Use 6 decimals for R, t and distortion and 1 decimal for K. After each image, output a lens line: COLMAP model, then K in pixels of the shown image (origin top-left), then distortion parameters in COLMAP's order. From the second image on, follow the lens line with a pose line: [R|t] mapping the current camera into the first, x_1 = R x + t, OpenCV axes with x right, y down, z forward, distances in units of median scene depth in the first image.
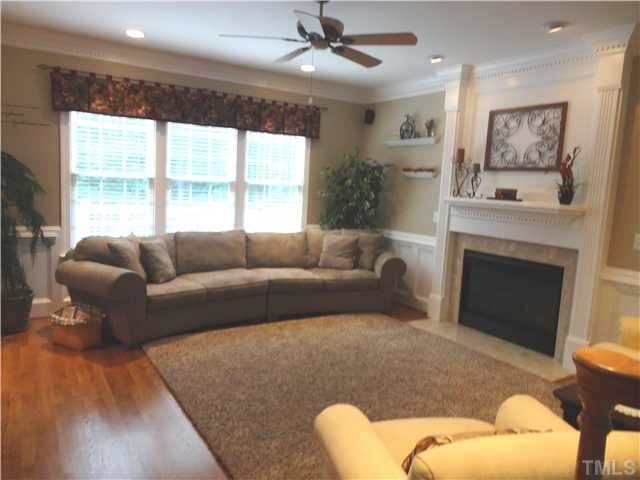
lens RADIAL K [[474.6, 0, 320.0], [0, 474.6, 240.0], [0, 0, 1]] dist [0.006155, 0.001168]
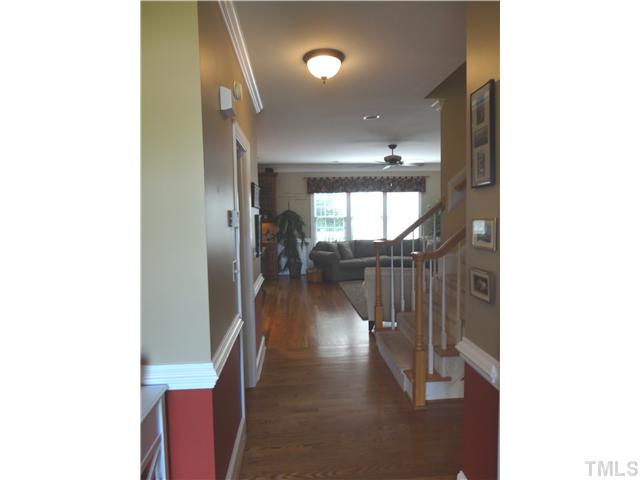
lens RADIAL K [[474.6, 0, 320.0], [0, 474.6, 240.0], [0, 0, 1]] dist [0.006155, 0.001168]
pose [[0.880897, -0.038488, -0.471741, 0.699757], [0.006661, 0.997598, -0.068953, 0.156970], [0.473261, 0.057598, 0.879037, -1.216634]]
